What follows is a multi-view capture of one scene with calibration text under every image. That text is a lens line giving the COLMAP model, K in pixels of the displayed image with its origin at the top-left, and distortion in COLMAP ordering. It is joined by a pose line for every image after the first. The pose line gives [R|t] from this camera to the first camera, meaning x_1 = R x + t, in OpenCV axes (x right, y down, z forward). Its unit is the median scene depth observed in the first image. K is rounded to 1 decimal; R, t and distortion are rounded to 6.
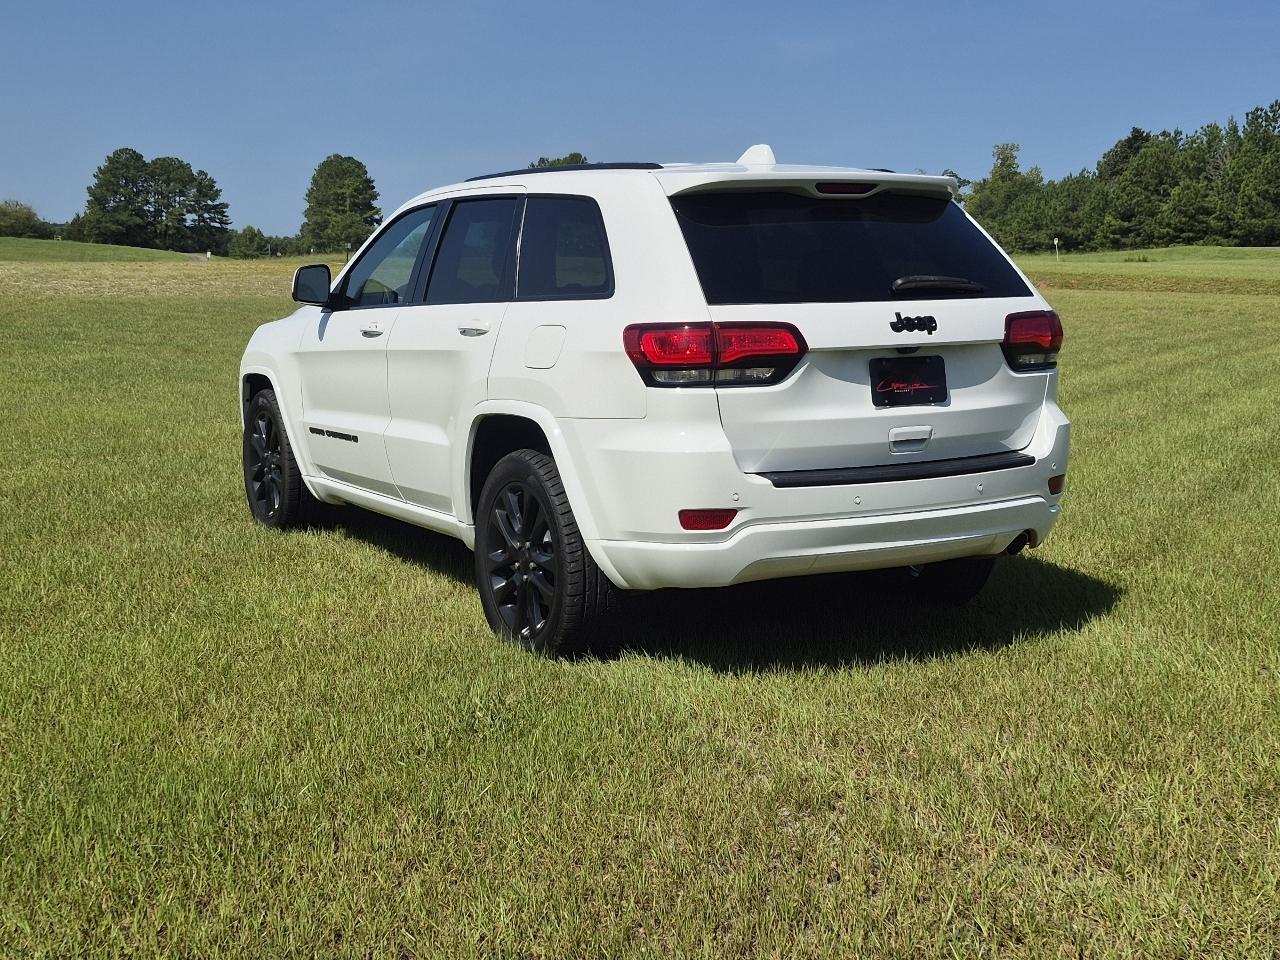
lens RADIAL K [[1537.8, 0, 640.0], [0, 1537.8, 480.0], [0, 0, 1]] dist [0.145482, -0.255916]
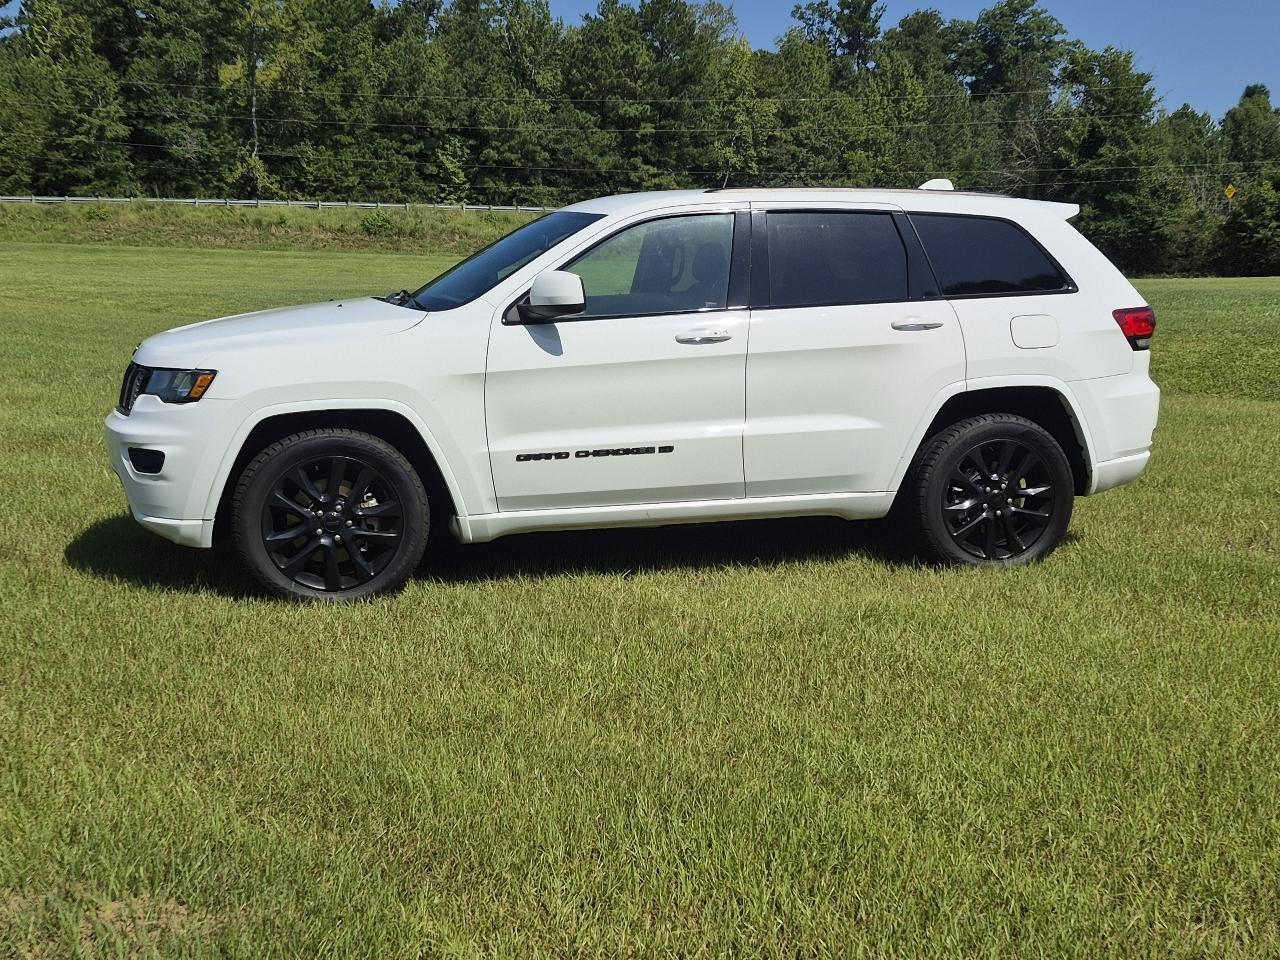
lens RADIAL K [[1537.8, 0, 640.0], [0, 1537.8, 480.0], [0, 0, 1]] dist [0.145482, -0.255916]
pose [[0.267518, -0.142064, 0.953023, -1.499915], [0.128173, 0.985528, 0.110931, -0.157902], [-0.954990, 0.092475, 0.281855, 0.998632]]
